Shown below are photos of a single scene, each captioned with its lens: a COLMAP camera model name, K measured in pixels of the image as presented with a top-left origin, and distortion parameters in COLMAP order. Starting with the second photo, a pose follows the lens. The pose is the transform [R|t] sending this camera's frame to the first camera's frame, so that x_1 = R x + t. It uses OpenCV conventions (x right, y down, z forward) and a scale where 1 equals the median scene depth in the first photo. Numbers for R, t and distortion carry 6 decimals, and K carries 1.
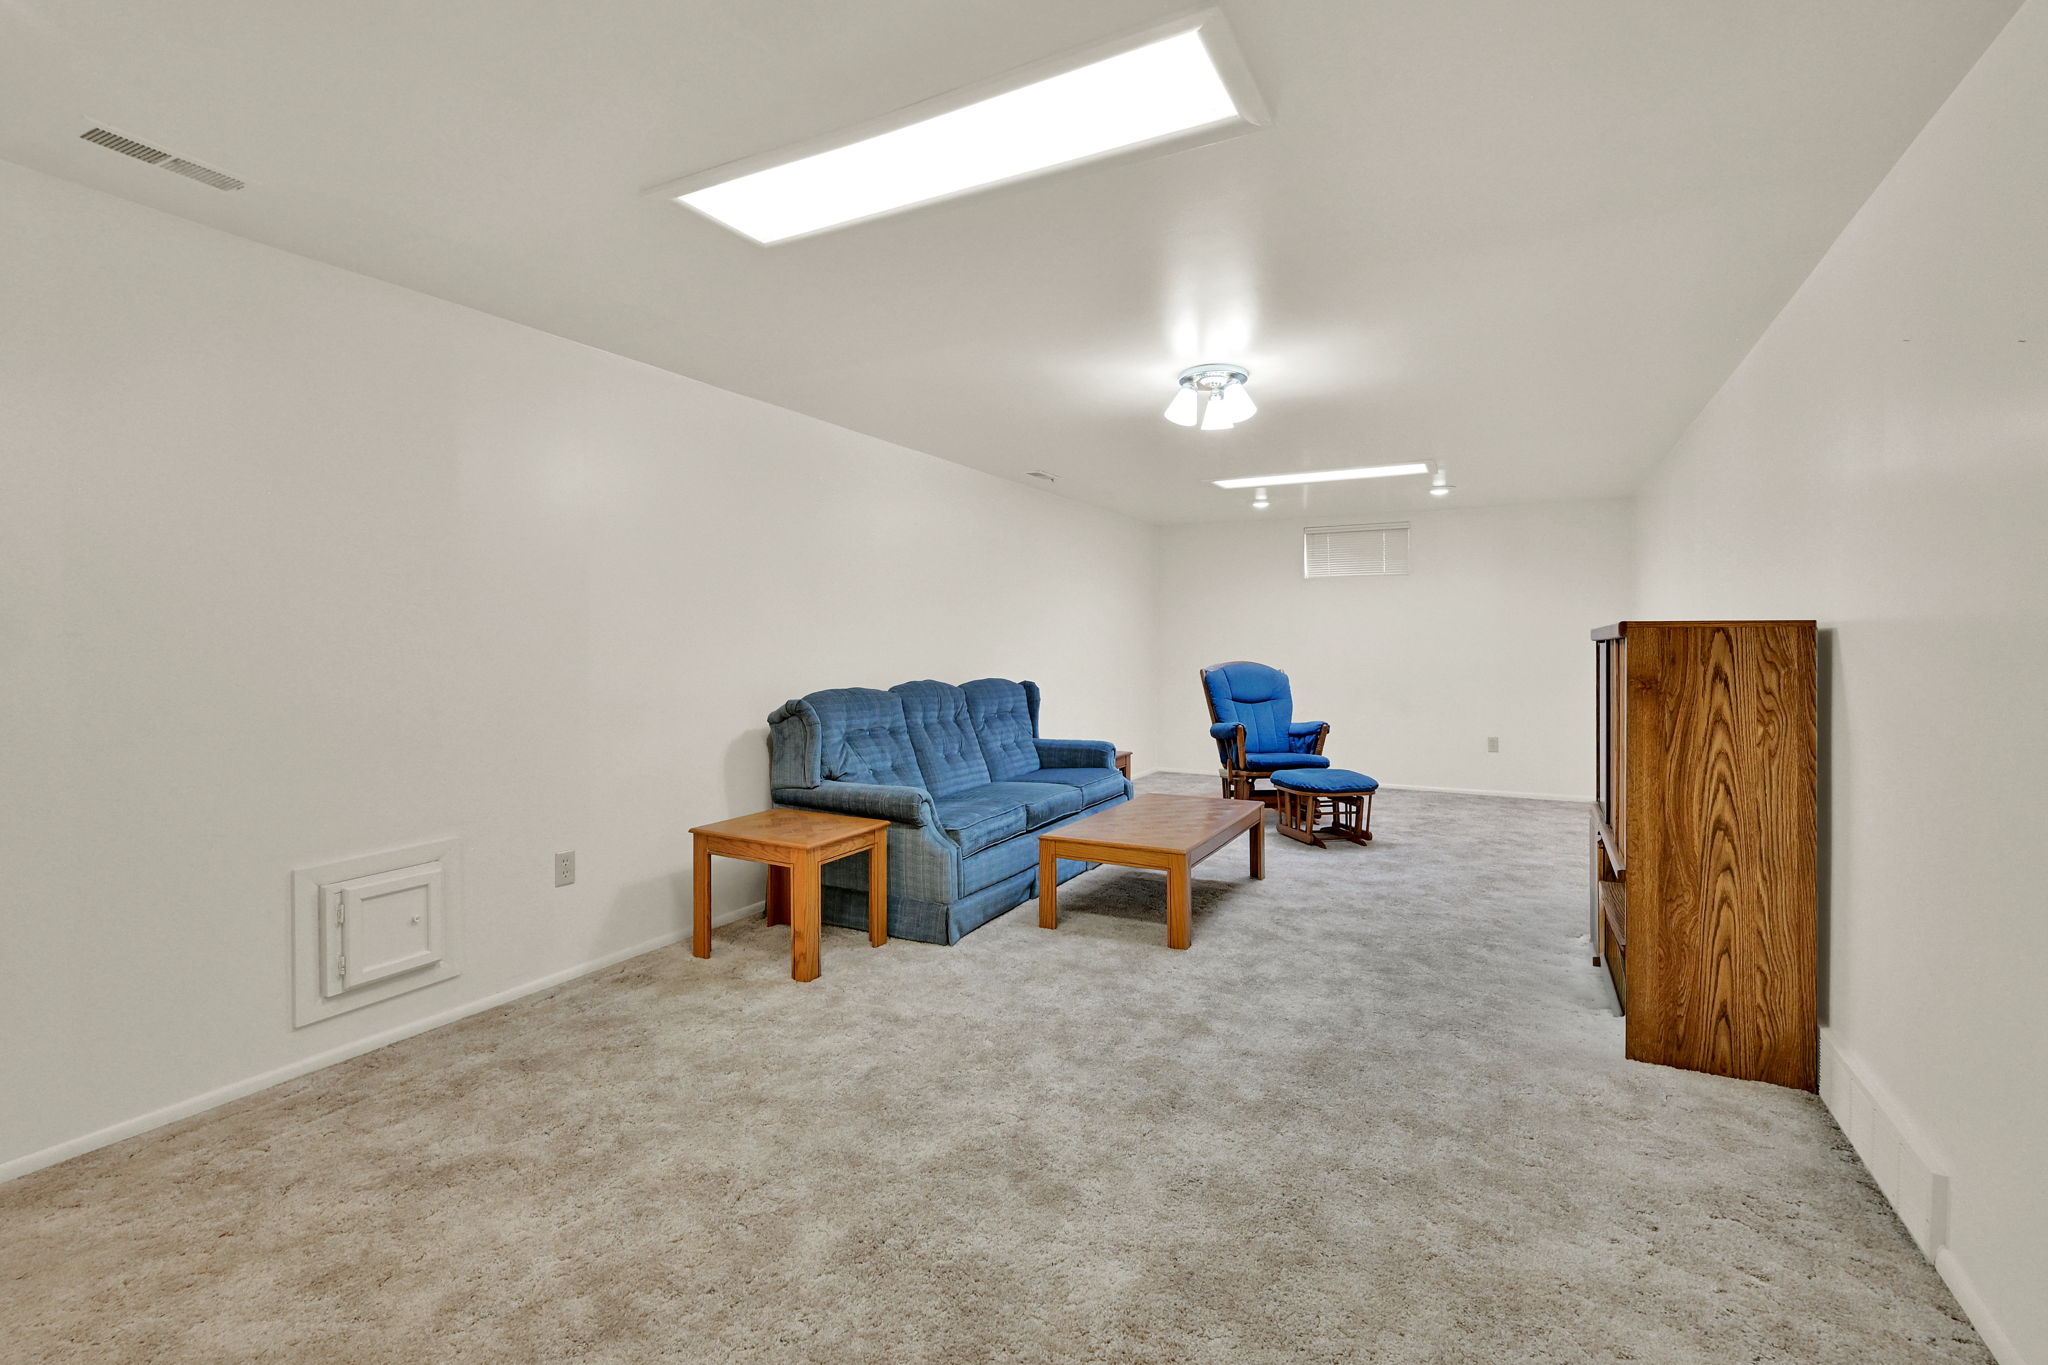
lens RADIAL K [[924.5, 0, 1025.2], [0, 924.5, 664.9], [0, 0, 1]] dist [0.001614, 0.000925]
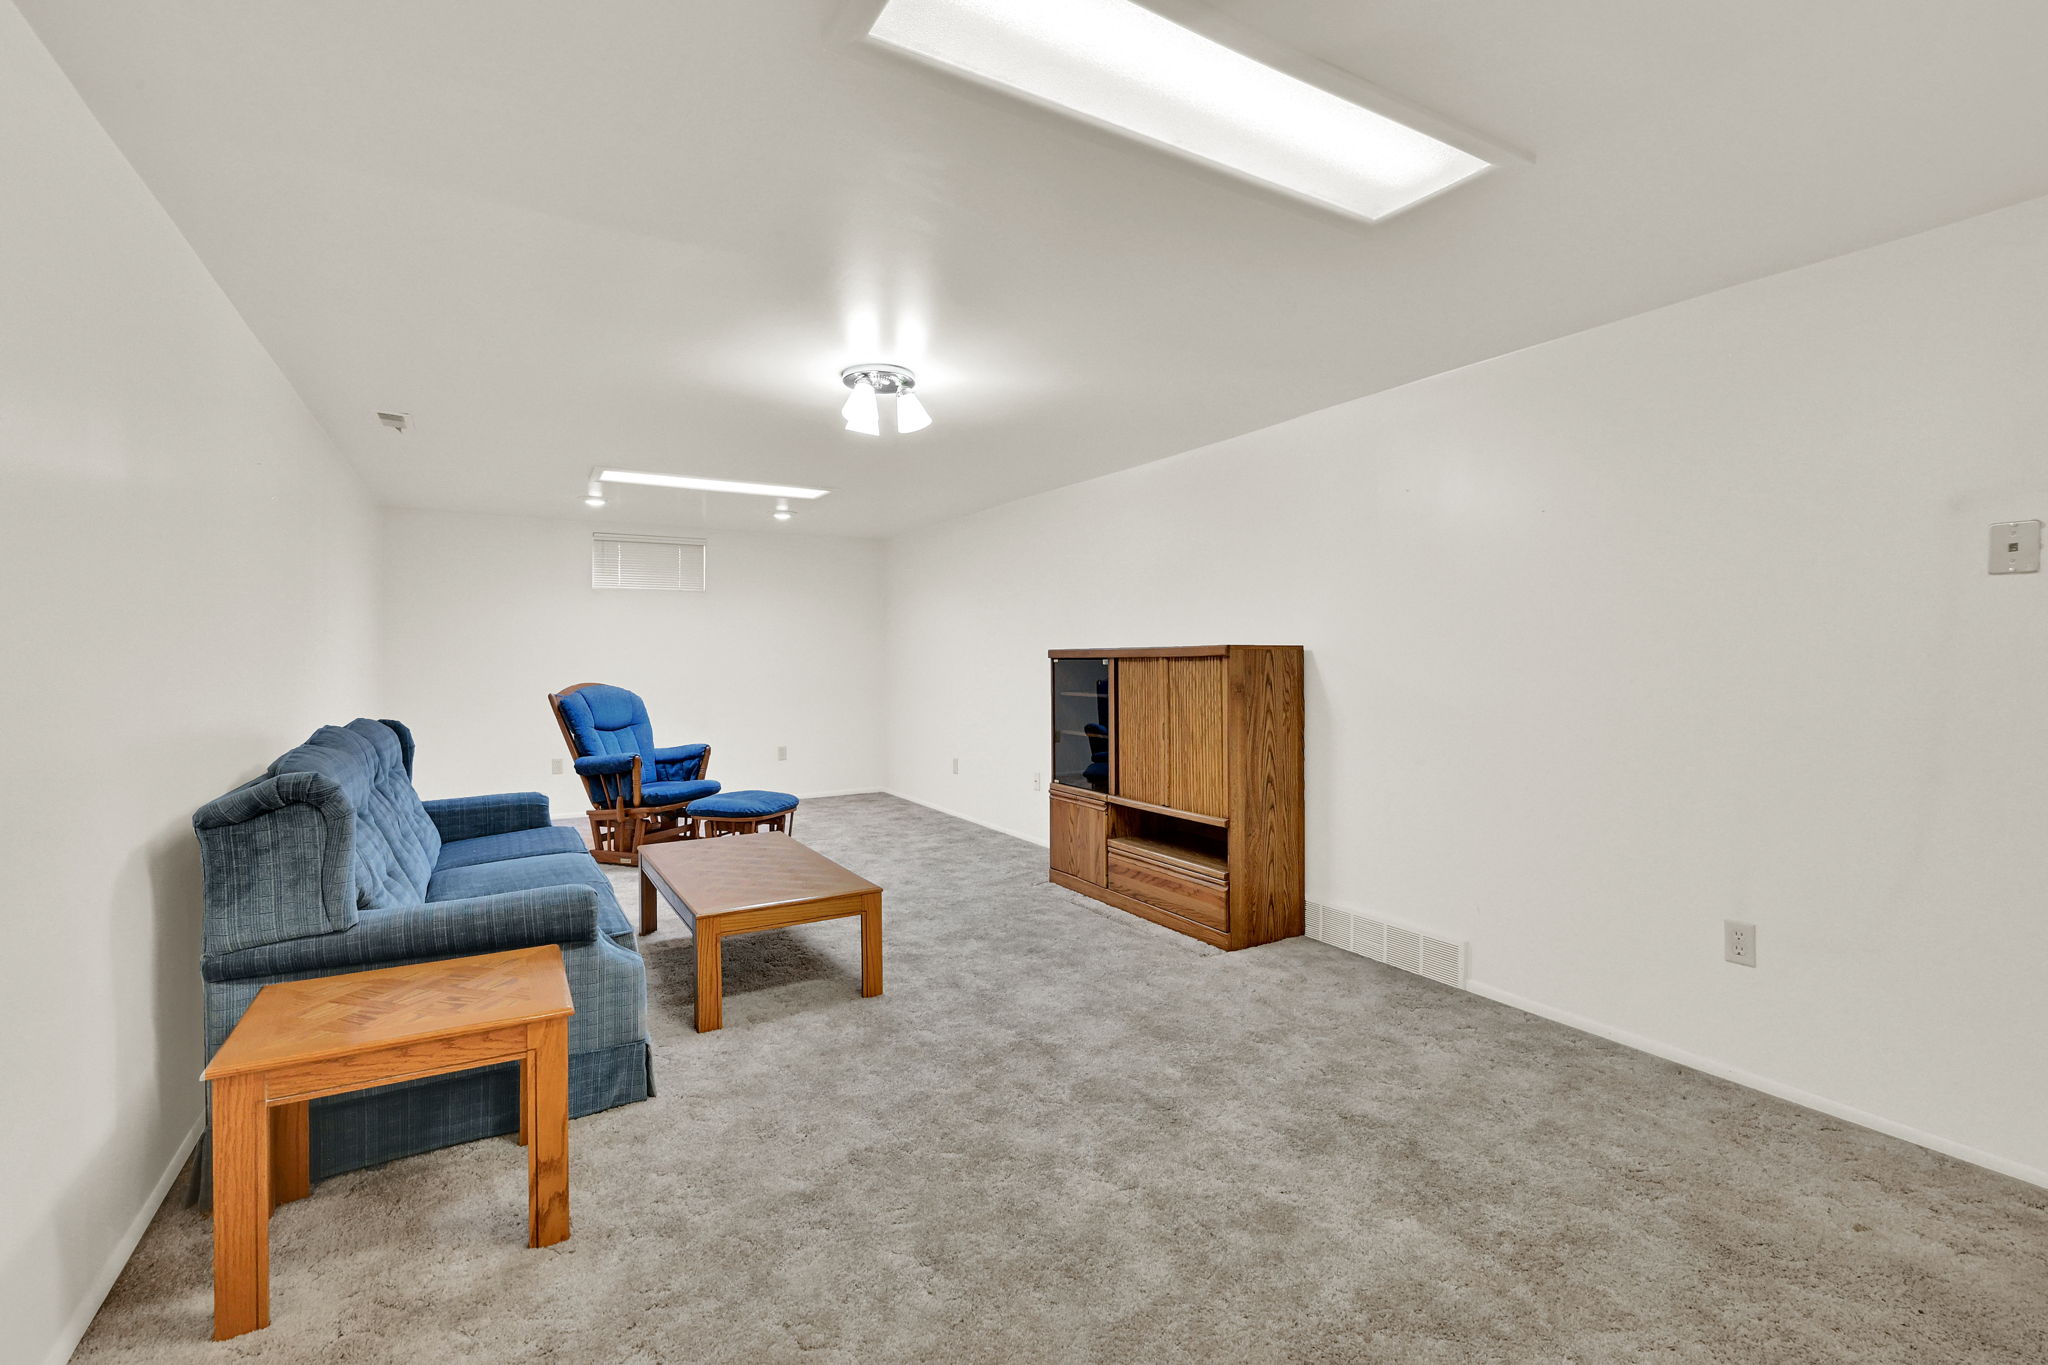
lens RADIAL K [[908.5, 0, 1025.0], [0, 908.5, 669.9], [0, 0, 1]] dist [-0.000650, 0.000249]
pose [[0.519858, -0.015287, 0.854116, -0.592773], [0.025648, 0.999668, 0.002282, -0.016937], [-0.853867, 0.020721, 0.520078, 0.448831]]
